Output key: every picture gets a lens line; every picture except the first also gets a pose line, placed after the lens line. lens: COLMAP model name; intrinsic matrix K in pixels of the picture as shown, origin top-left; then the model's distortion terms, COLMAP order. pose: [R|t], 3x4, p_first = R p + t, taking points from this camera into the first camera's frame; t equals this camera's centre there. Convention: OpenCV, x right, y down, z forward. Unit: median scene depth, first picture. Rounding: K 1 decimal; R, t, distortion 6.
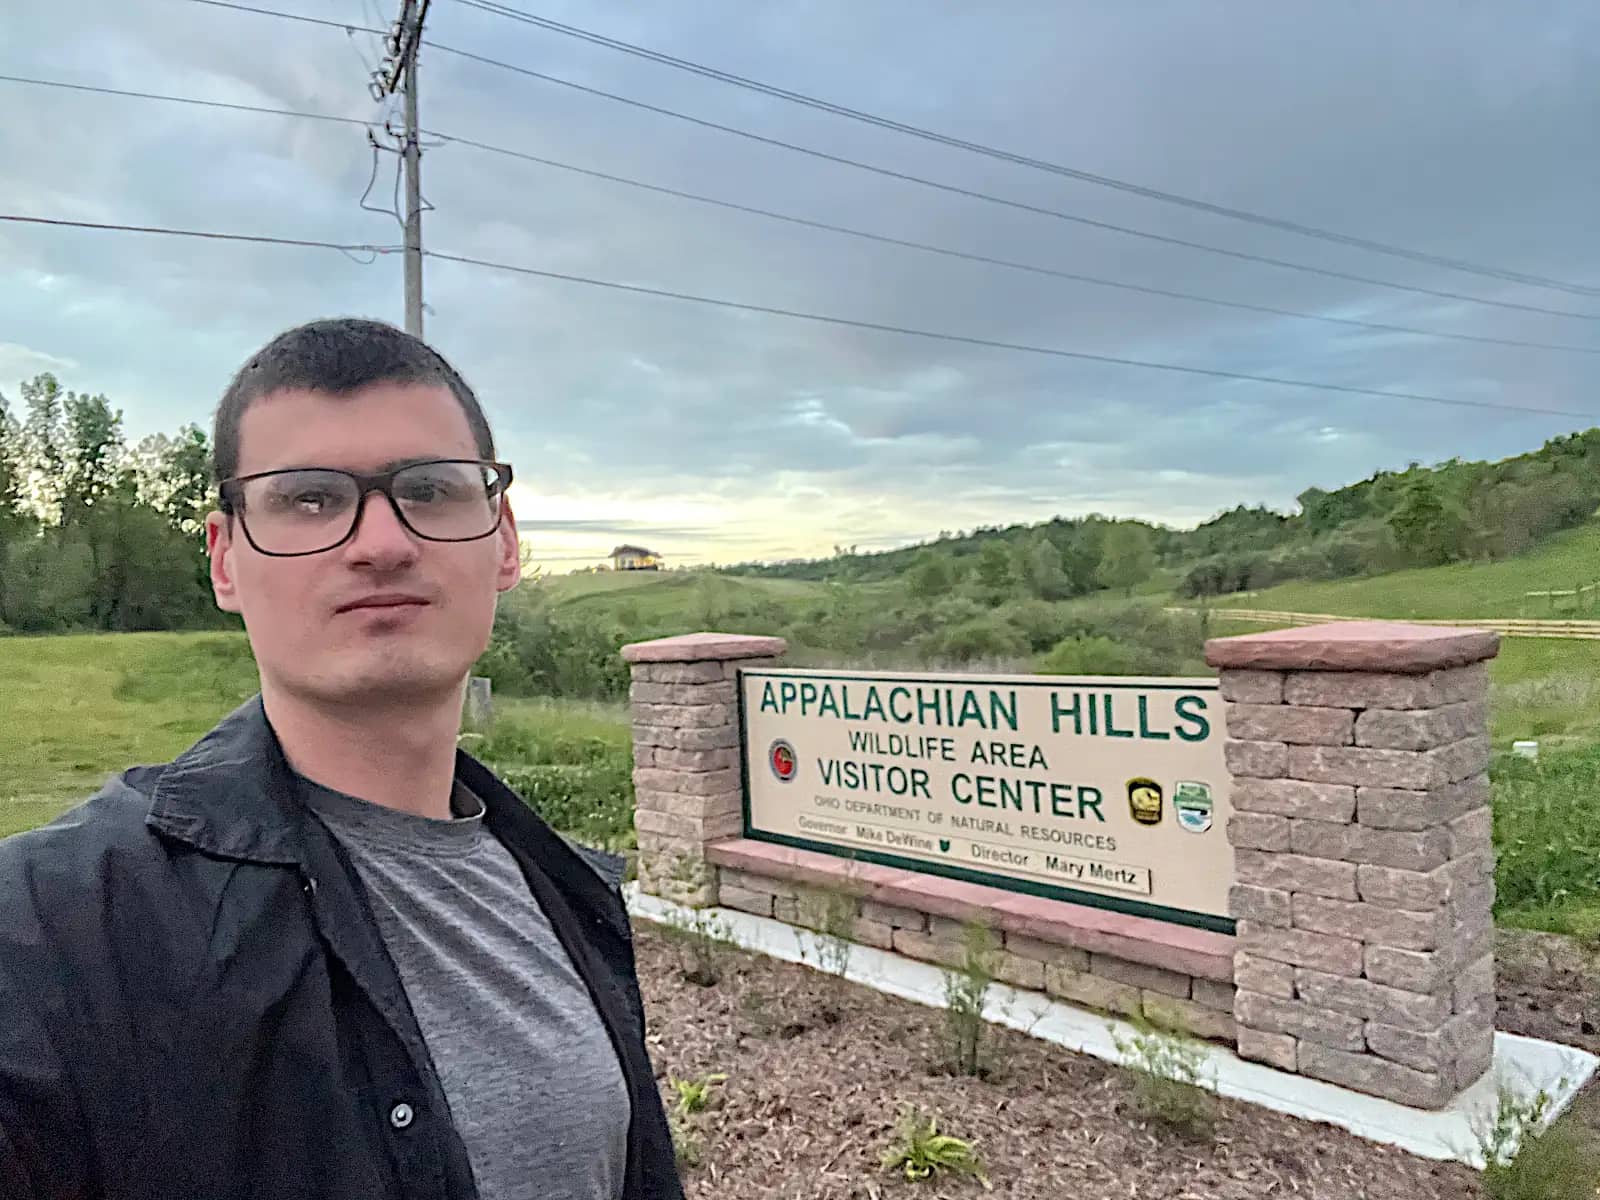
lens RADIAL K [[1184.1, 0, 810.4], [0, 1184.1, 624.9], [0, 0, 1]] dist [0.082890, -0.077841]
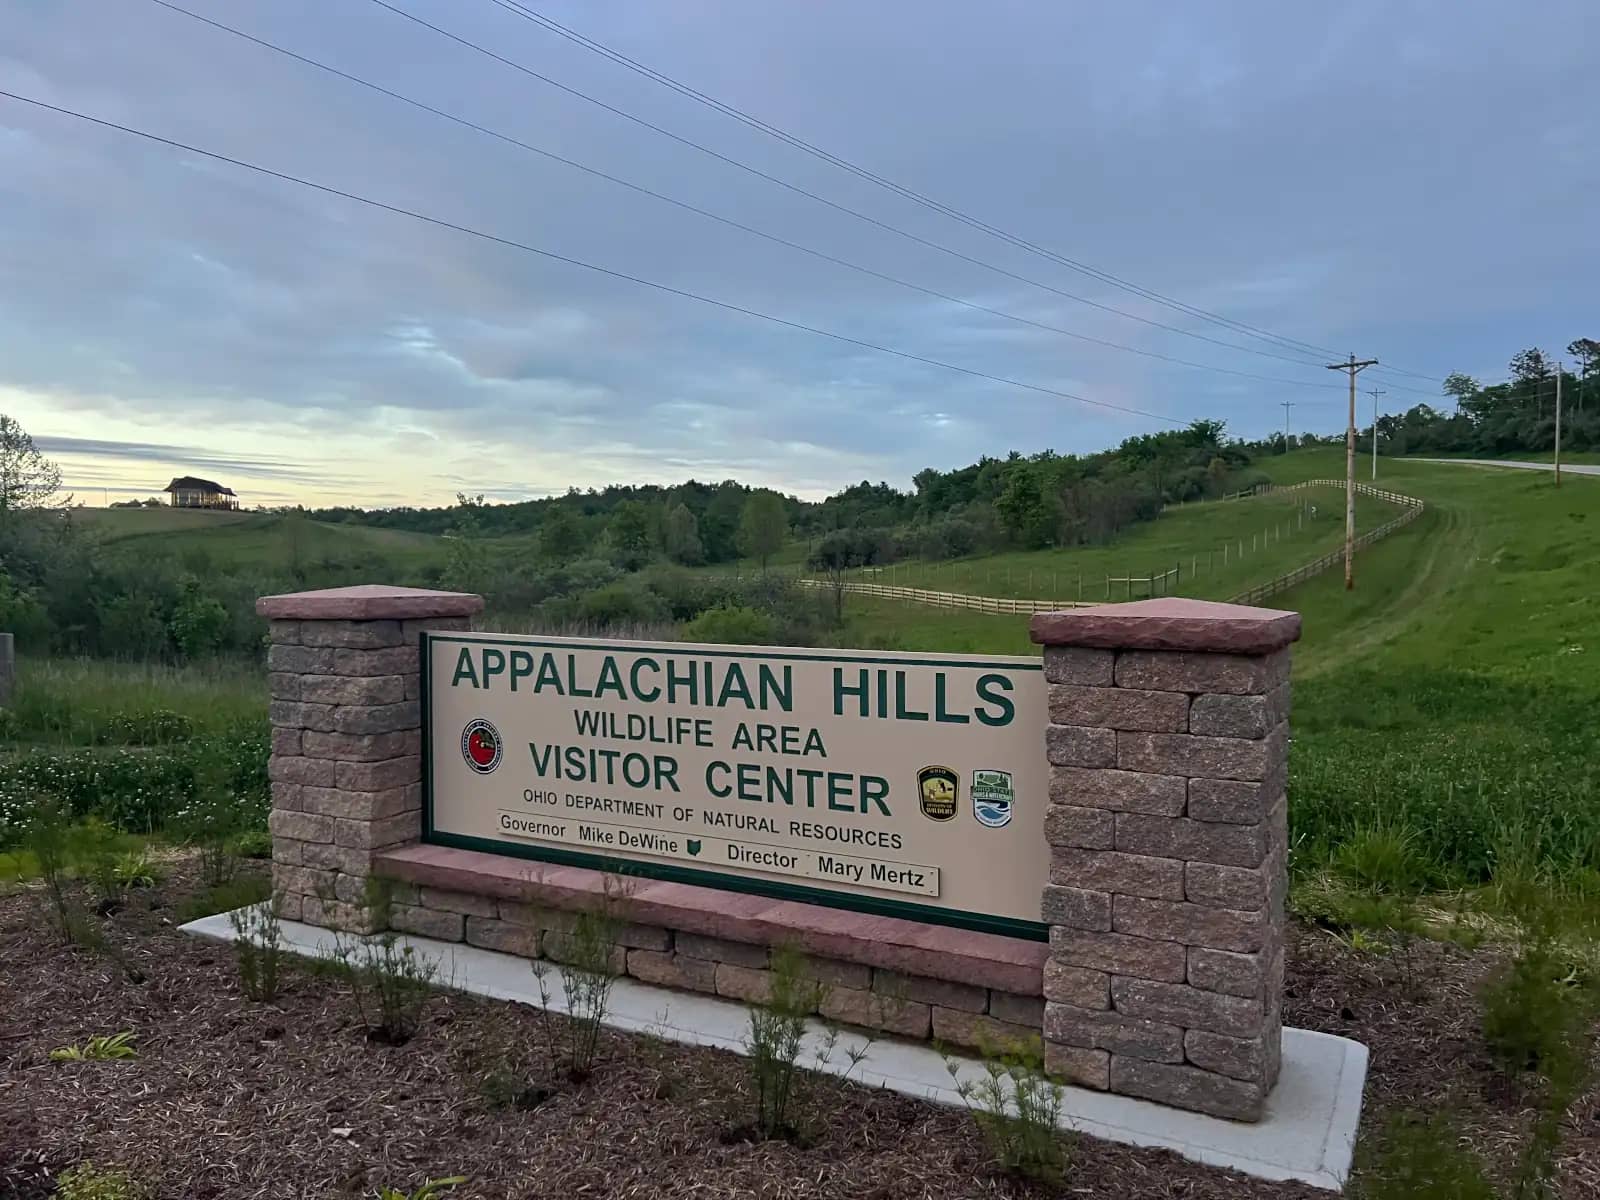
lens RADIAL K [[1202.6, 0, 800.0], [0, 1202.6, 600.0], [0, 0, 1]] dist [0.094854, -0.143205]
pose [[0.941874, 0.035287, 0.334107, -0.108748], [-0.037608, 0.999292, 0.000477, 0.007251], [-0.333854, -0.013014, 0.942535, 0.169858]]
